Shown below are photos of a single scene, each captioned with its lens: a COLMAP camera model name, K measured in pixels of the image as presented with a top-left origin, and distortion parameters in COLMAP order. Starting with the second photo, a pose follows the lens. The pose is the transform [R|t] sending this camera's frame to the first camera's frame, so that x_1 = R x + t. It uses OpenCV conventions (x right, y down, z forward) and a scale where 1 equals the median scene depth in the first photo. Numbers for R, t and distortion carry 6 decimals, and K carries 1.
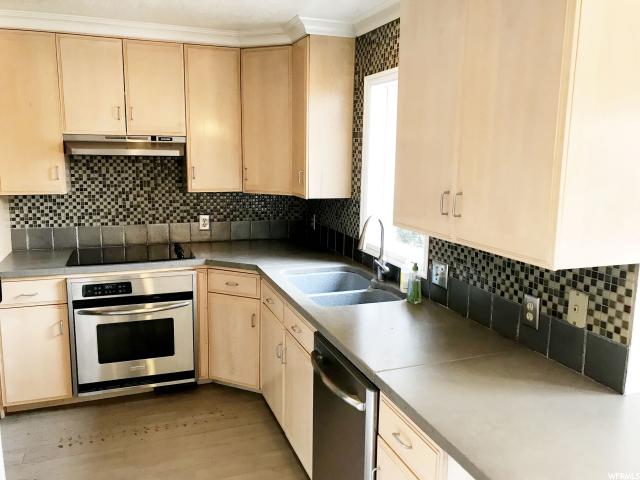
lens RADIAL K [[523.5, 0, 320.1], [0, 523.5, 233.5], [0, 0, 1]] dist [0.010674, -0.003383]
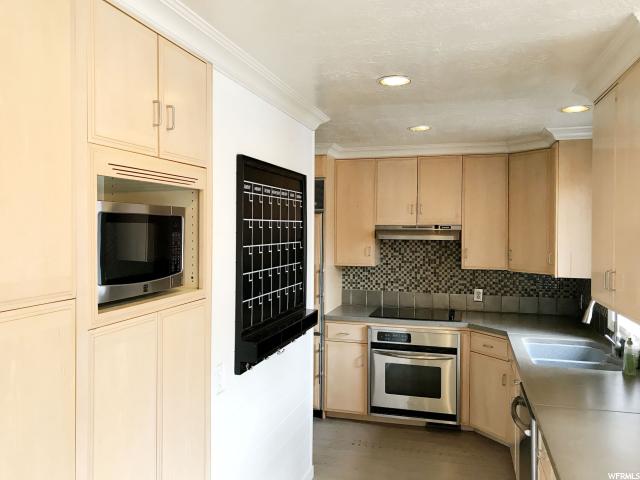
lens RADIAL K [[523.5, 0, 320.1], [0, 523.5, 233.5], [0, 0, 1]] dist [0.010674, -0.003383]
pose [[0.800708, -0.002660, -0.599050, 0.231977], [-0.091284, 0.987771, -0.126398, 0.027507], [0.592060, 0.155892, 0.790673, -0.208597]]
